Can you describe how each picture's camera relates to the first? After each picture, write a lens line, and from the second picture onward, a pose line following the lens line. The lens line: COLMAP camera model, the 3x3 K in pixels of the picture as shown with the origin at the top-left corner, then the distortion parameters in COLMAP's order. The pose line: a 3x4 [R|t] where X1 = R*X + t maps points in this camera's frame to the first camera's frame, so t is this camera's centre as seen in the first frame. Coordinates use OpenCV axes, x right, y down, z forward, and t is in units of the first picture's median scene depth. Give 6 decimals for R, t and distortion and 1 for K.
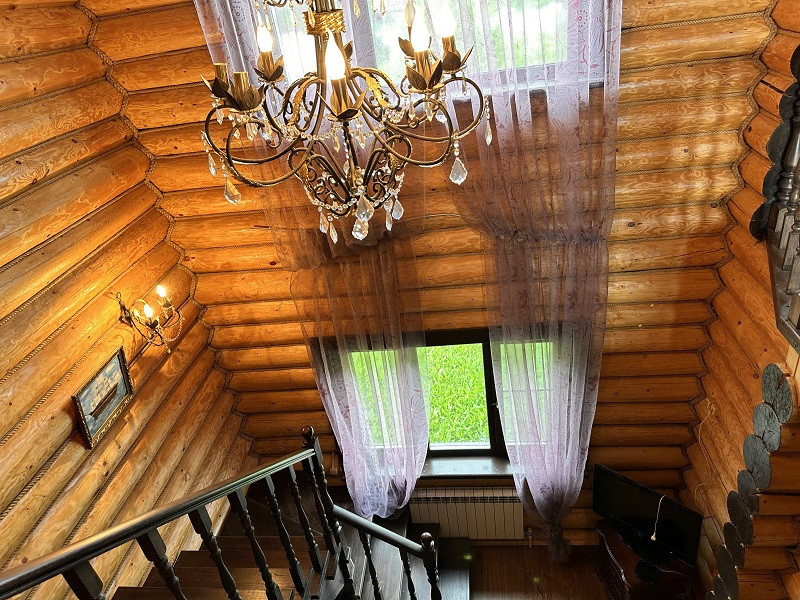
lens RADIAL K [[565.7, 0, 397.1], [0, 565.7, 301.5], [0, 0, 1]] dist [0.067331, -0.064079]
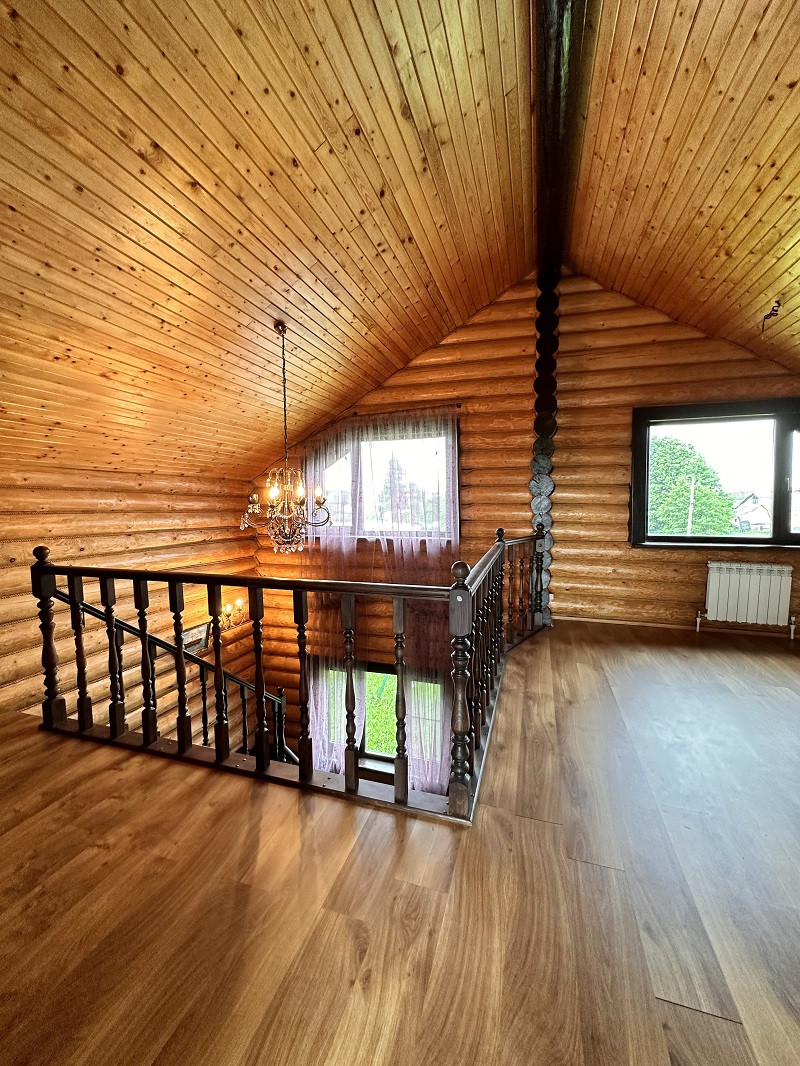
lens RADIAL K [[426.1, 0, 397.2], [0, 426.1, 529.2], [0, 0, 1]] dist [0.002486, 0.001196]
pose [[0.968652, 0.146718, -0.200466, 0.449673], [-0.217423, 0.891051, -0.398442, 0.253801], [0.120167, 0.429537, 0.895018, -0.468202]]
